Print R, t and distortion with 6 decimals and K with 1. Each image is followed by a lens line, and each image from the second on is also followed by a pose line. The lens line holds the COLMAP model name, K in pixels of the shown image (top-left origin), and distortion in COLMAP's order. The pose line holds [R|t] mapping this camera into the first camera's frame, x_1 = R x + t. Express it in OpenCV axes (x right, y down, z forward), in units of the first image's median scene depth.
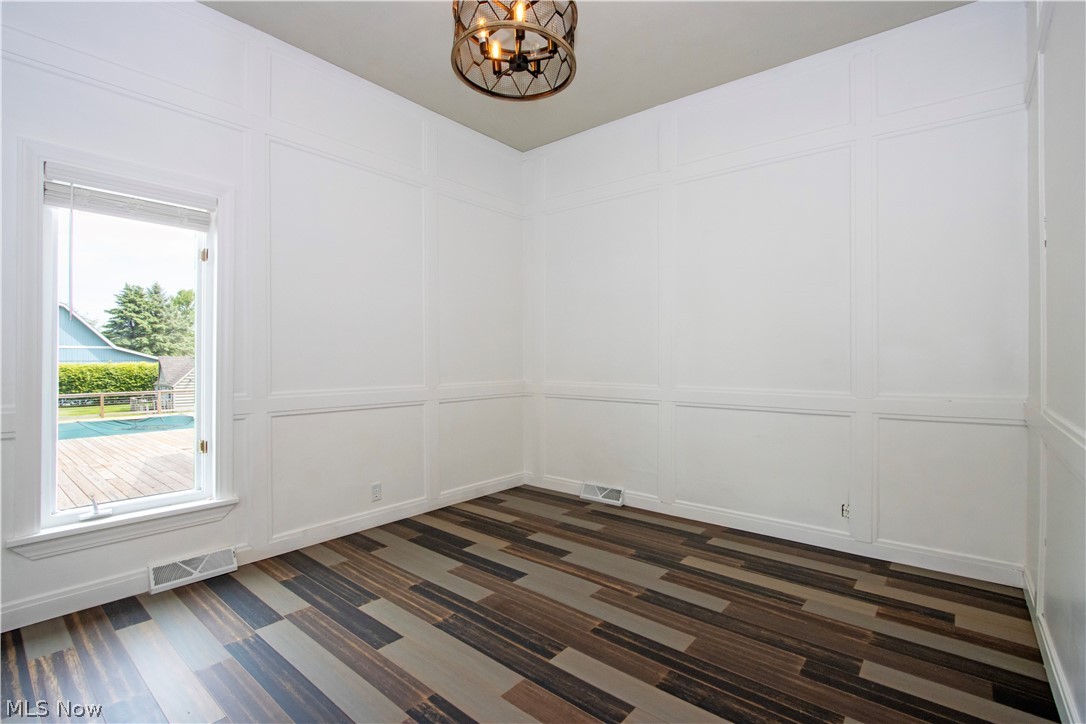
lens RADIAL K [[500.2, 0, 543.0], [0, 500.2, 359.3], [0, 0, 1]] dist [-0.019384, -0.000498]
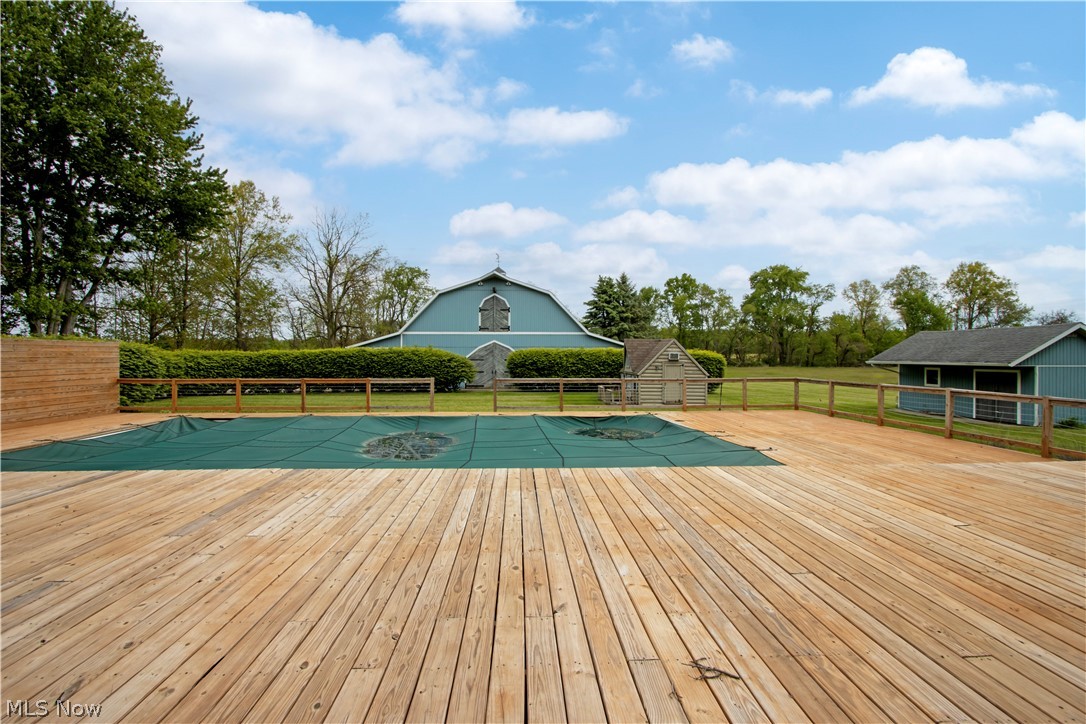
lens RADIAL K [[500.2, 0, 541.5], [0, 500.2, 360.1], [0, 0, 1]] dist [-0.019384, -0.000498]
pose [[0.674811, 0.008283, -0.737944, -0.160119], [0.000059, 0.999936, 0.011278, 0.014672], [0.737990, -0.007654, 0.674768, 0.211221]]
